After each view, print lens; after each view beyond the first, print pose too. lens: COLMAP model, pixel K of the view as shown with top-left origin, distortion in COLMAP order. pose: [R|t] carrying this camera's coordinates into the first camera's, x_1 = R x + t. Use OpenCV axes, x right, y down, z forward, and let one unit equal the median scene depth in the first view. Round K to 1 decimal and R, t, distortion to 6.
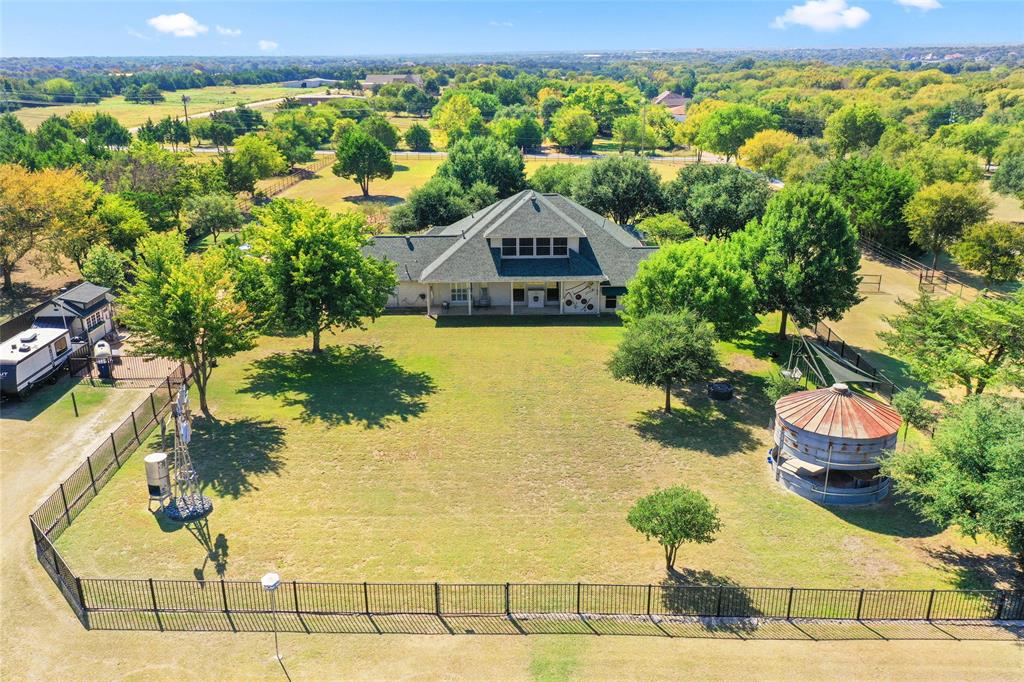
lens RADIAL K [[812.4, 0, 510.0], [0, 812.4, 341.3], [0, 0, 1]] dist [-0.005847, 0.010232]
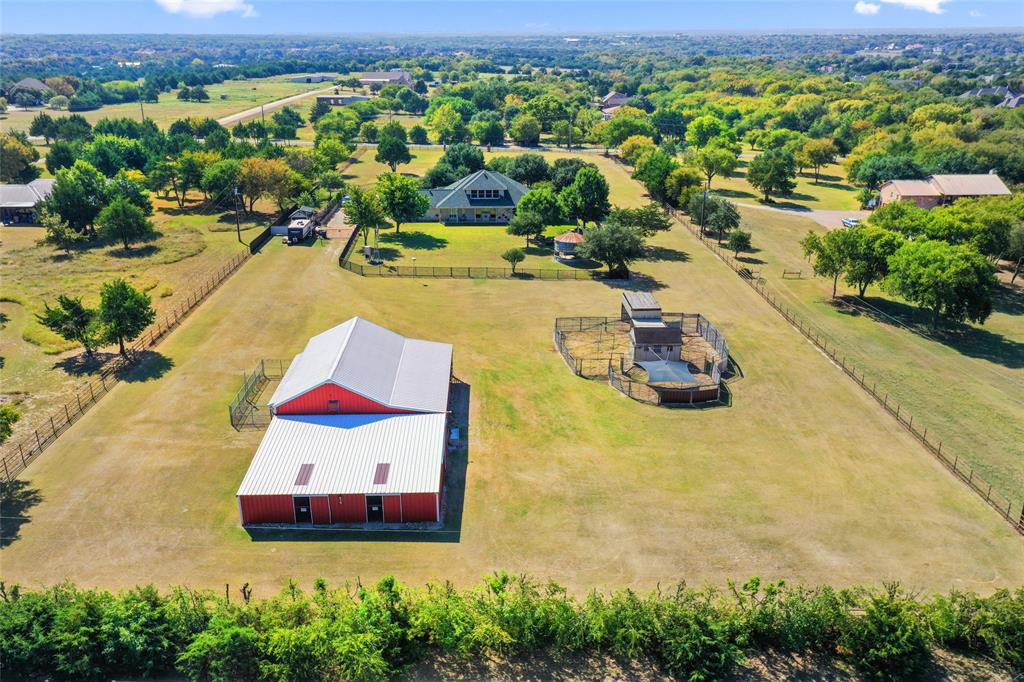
lens RADIAL K [[812.4, 0, 512.0], [0, 812.4, 341.7], [0, 0, 1]] dist [-0.005847, 0.010232]
pose [[0.999639, -0.000168, 0.026871, 0.023768], [-0.000386, 0.999787, 0.020623, 0.140990], [-0.026868, -0.020626, 0.999426, -0.729365]]
